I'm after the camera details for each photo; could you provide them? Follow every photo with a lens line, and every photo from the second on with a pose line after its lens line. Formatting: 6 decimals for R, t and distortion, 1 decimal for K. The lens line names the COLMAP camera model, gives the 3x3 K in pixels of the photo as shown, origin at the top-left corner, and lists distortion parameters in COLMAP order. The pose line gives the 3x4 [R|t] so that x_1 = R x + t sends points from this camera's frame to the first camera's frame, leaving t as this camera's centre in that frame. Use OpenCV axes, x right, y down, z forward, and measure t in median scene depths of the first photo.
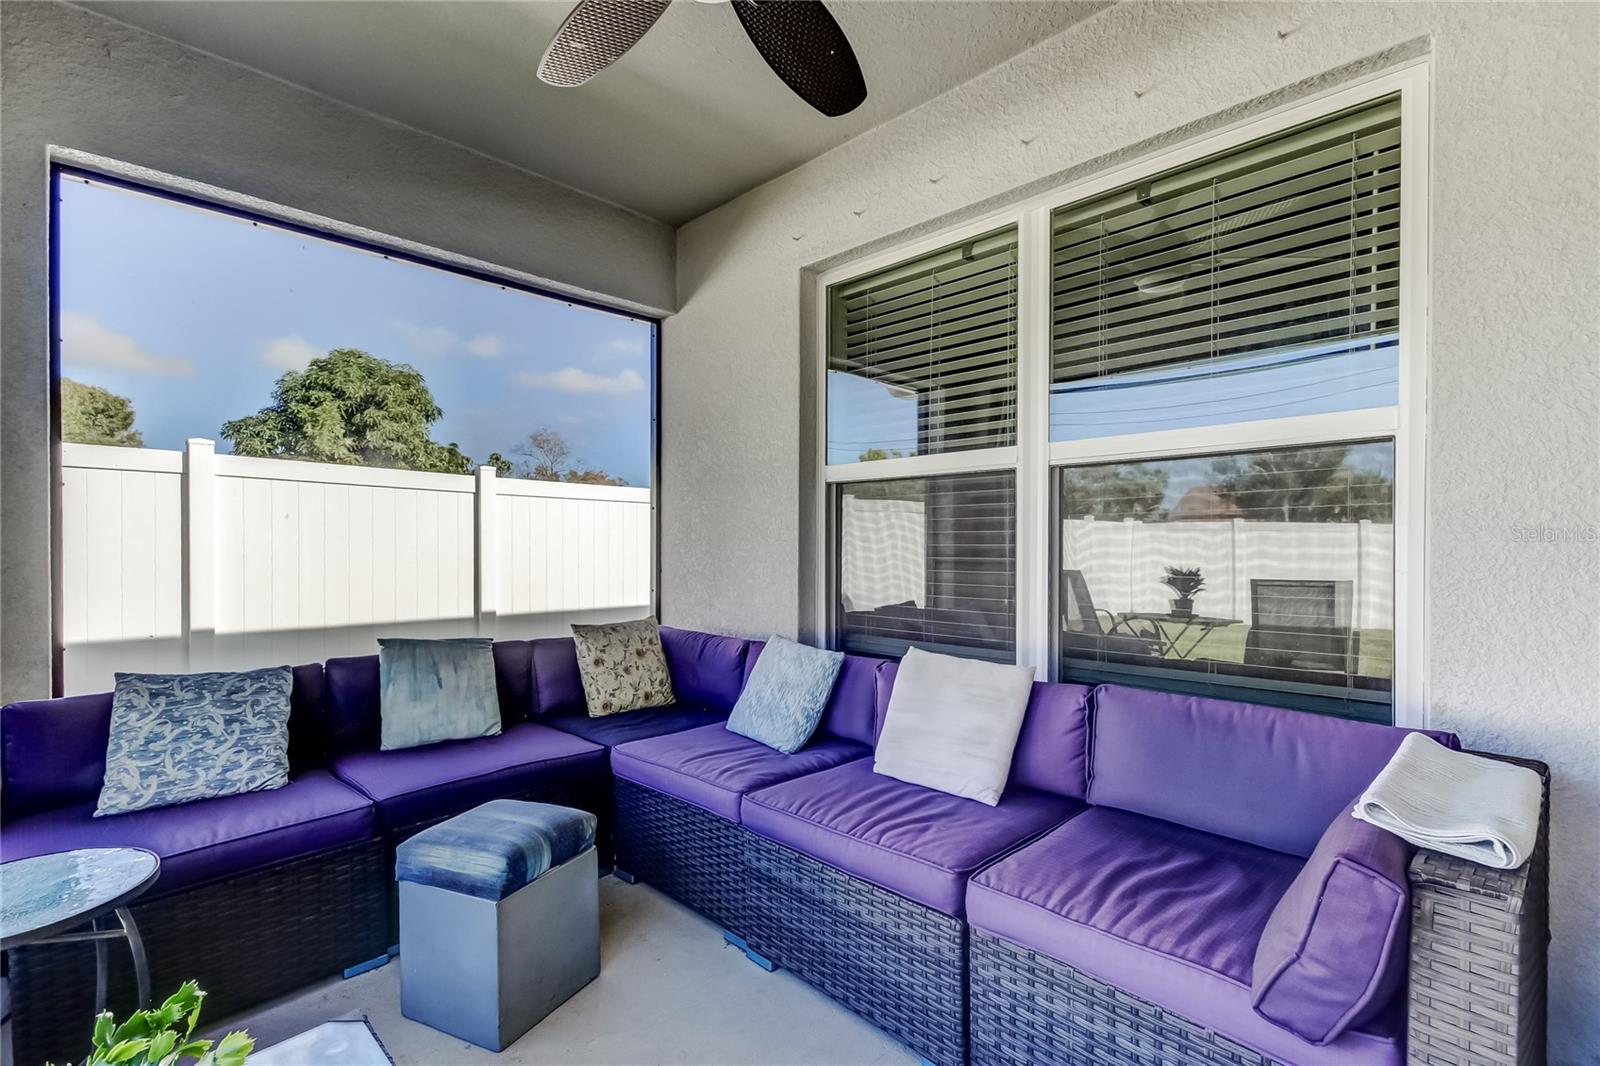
lens RADIAL K [[731.5, 0, 807.9], [0, 731.5, 549.9], [0, 0, 1]] dist [0.003050, 0.000291]
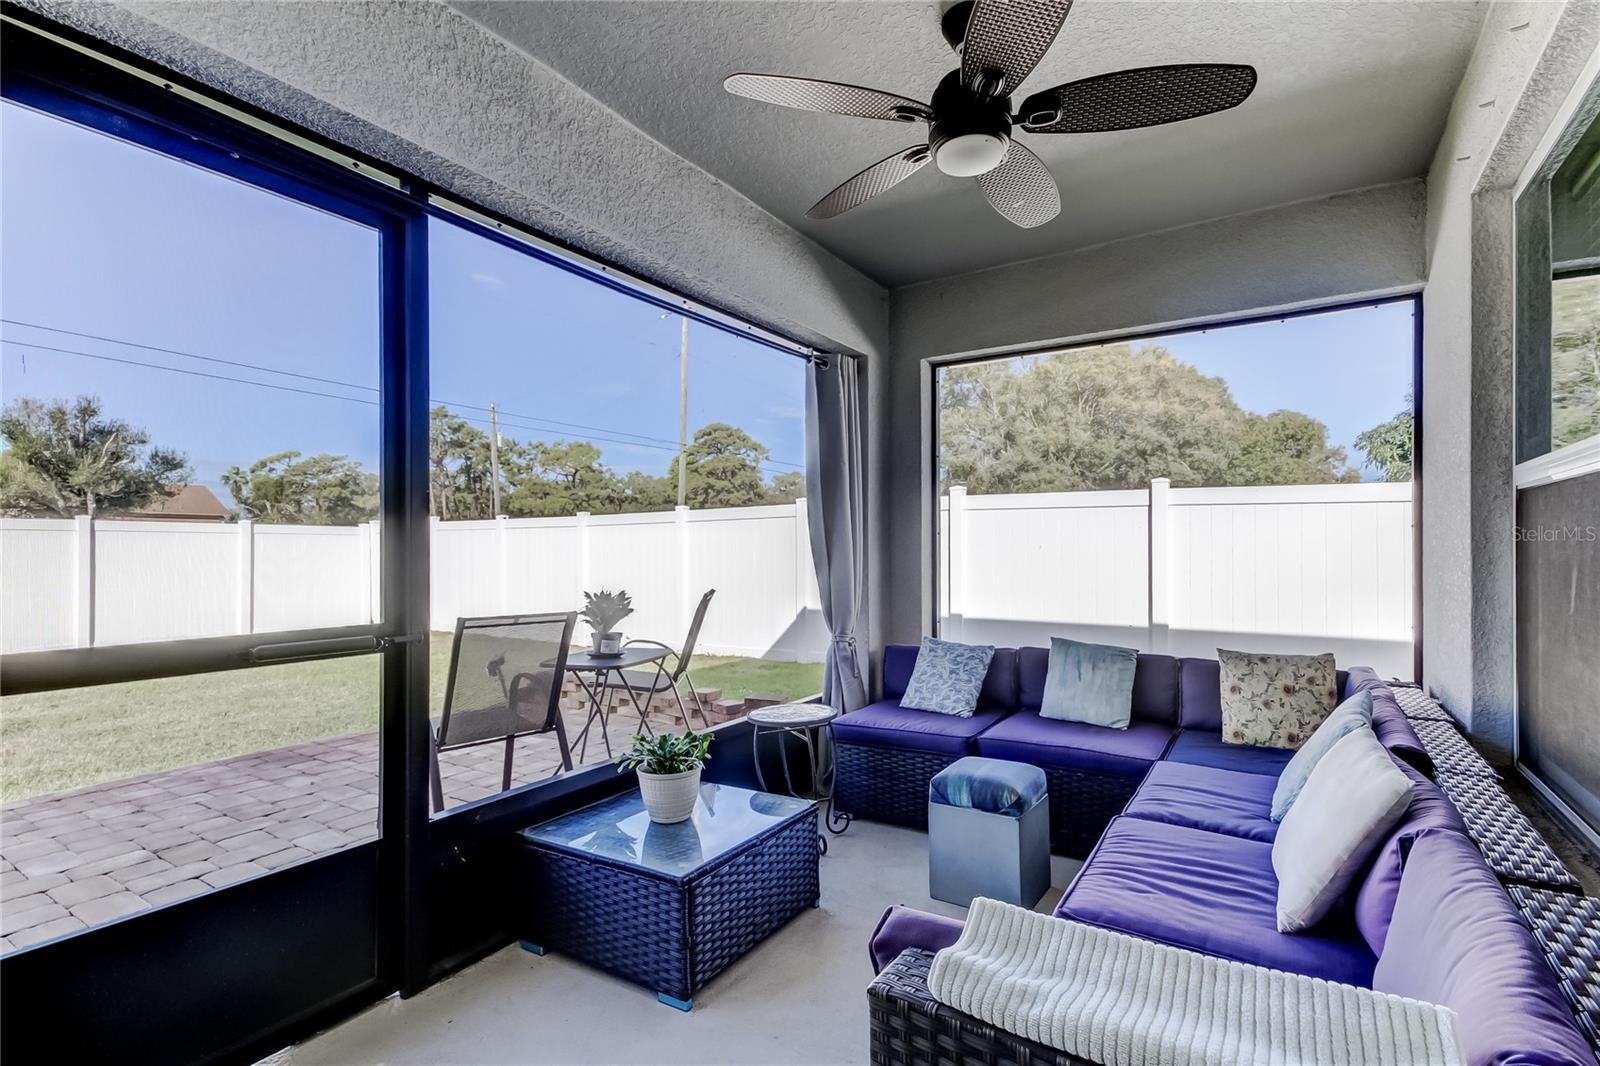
lens RADIAL K [[731.5, 0, 807.9], [0, 731.5, 549.9], [0, 0, 1]] dist [0.003050, 0.000291]
pose [[0.211025, -0.002118, -0.977478, 0.656457], [-0.005583, 0.999979, -0.003372, -0.035634], [0.977465, 0.006168, 0.211008, 0.248684]]
